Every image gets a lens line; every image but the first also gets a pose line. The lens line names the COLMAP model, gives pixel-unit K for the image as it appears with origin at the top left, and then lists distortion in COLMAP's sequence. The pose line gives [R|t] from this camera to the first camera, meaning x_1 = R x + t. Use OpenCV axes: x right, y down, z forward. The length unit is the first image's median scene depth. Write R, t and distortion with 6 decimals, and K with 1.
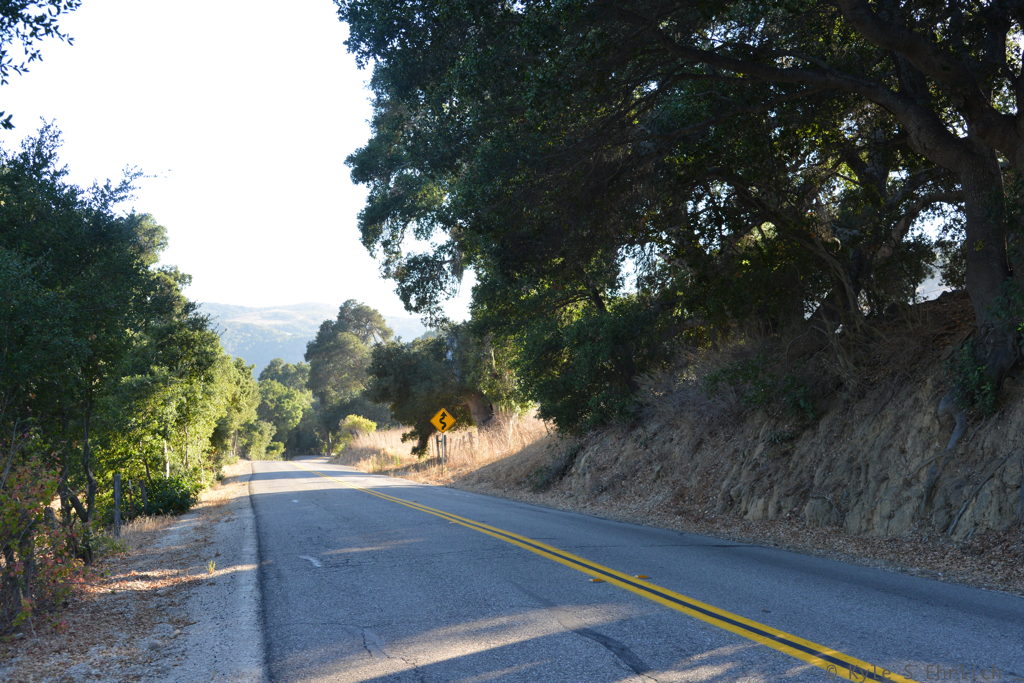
lens RADIAL K [[1106.2, 0, 509.7], [0, 1106.2, 341.1], [0, 0, 1]] dist [-0.017789, -0.006053]
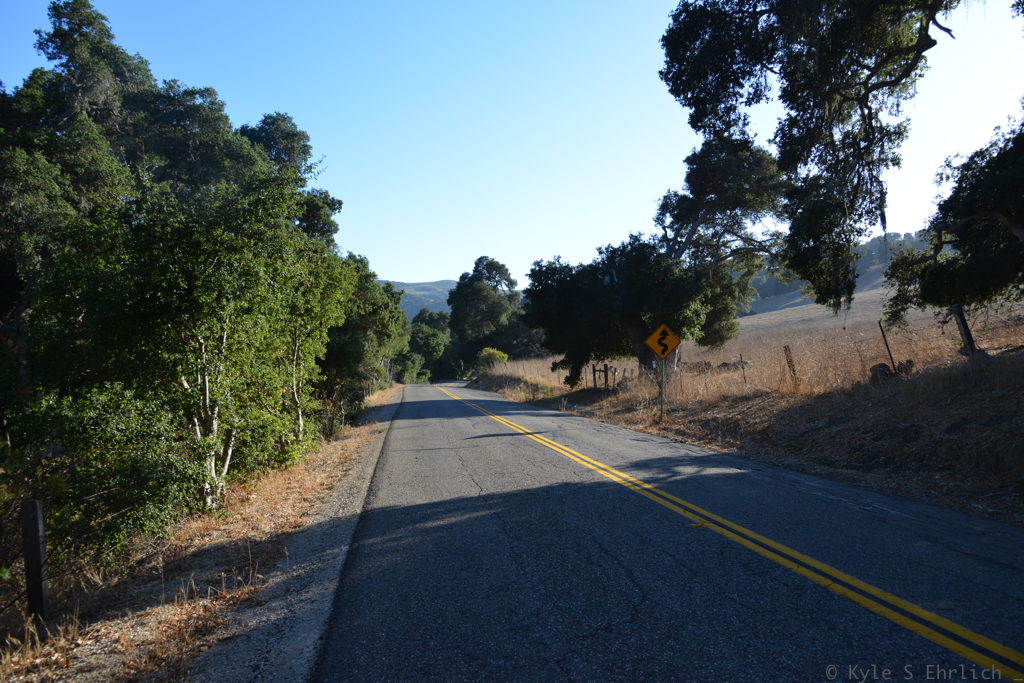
lens RADIAL K [[706.1, 0, 511.0], [0, 706.1, 340.7], [0, 0, 1]] dist [-0.003978, -0.000240]
pose [[0.996306, 0.009569, -0.085342, -0.091033], [-0.005450, 0.998815, 0.048372, 0.038874], [0.085704, -0.047728, 0.995177, 0.423377]]
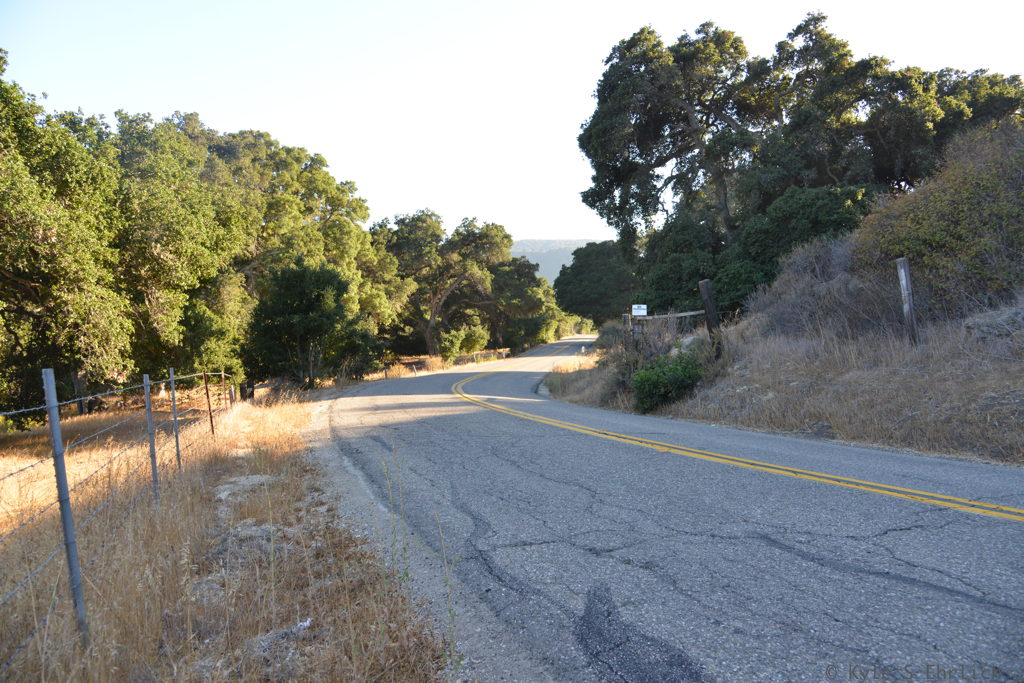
lens RADIAL K [[694.7, 0, 509.8], [0, 694.7, 339.0], [0, 0, 1]] dist [-0.006091, 0.000566]
pose [[0.928577, 0.010386, -0.370995, 0.521522], [0.033780, 0.993094, 0.112350, -0.177192], [0.369600, -0.116858, 0.921813, -1.465719]]
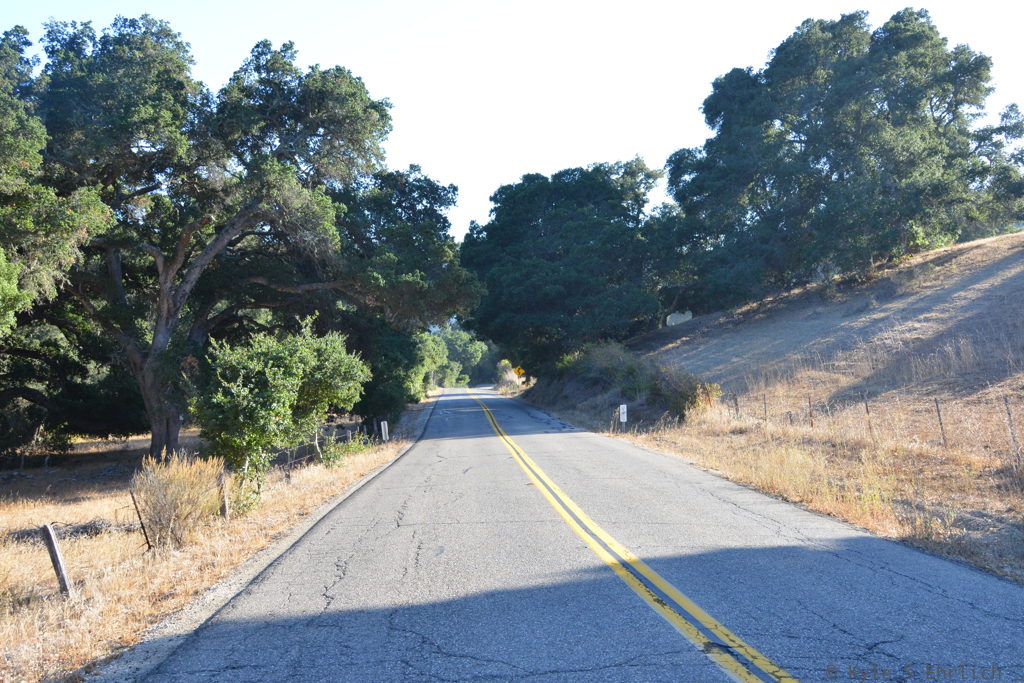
lens RADIAL K [[1092.2, 0, 499.7], [0, 1092.2, 343.6], [0, 0, 1]] dist [-0.012778, 0.008347]
pose [[0.982607, -0.009858, -0.185435, 0.253049], [0.022492, 0.997556, 0.066153, -0.107749], [0.184329, -0.069173, 0.980427, -0.974441]]
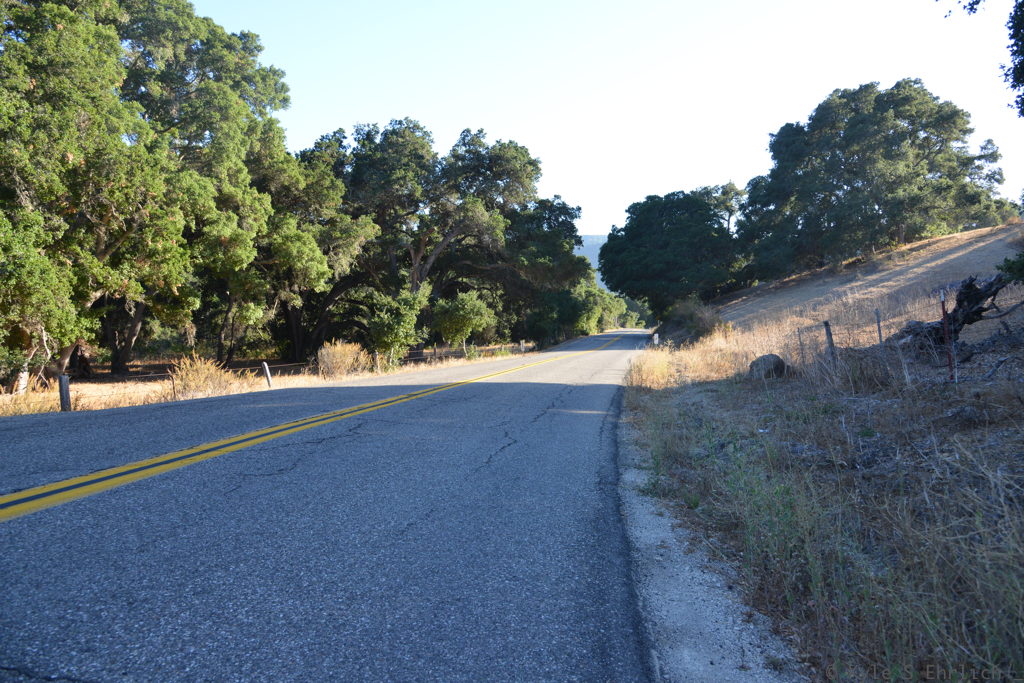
lens RADIAL K [[696.4, 0, 510.3], [0, 696.4, 337.1], [0, 0, 1]] dist [-0.022656, 0.000258]
pose [[0.908438, 0.021704, -0.417457, 0.361580], [0.027693, 0.993333, 0.111906, -0.108126], [0.417102, -0.113220, 0.901780, -1.033227]]
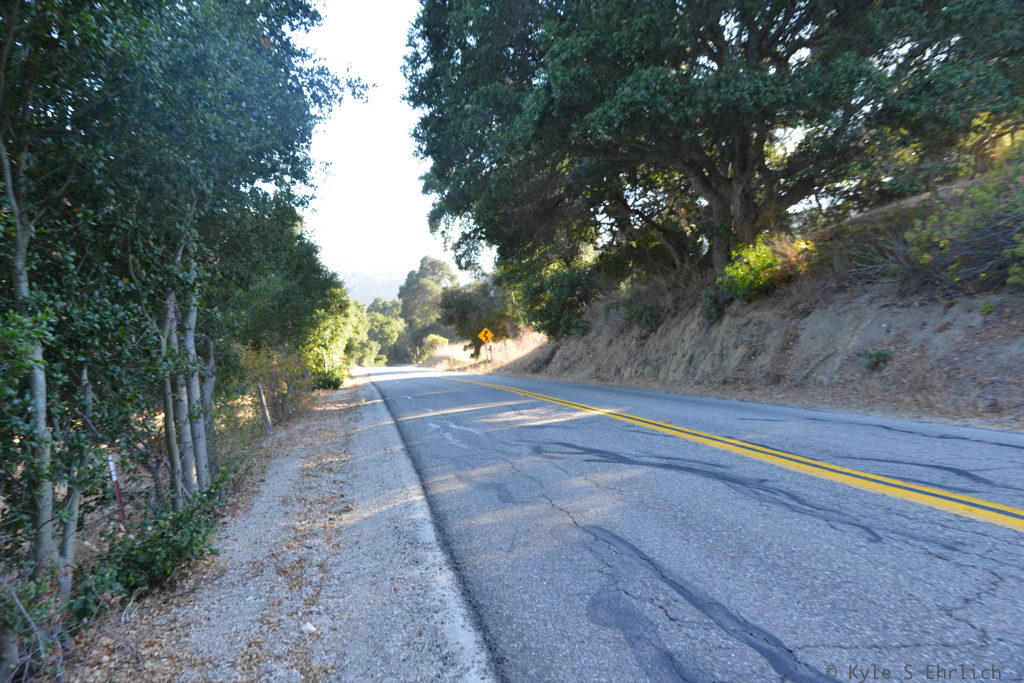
lens RADIAL K [[809.9, 0, 513.6], [0, 809.9, 343.3], [0, 0, 1]] dist [0.003449, -0.000088]
pose [[0.998591, -0.030966, -0.043090, 0.023202], [0.034330, 0.996231, 0.079656, -0.006898], [0.040461, -0.081023, 0.995891, -0.130026]]
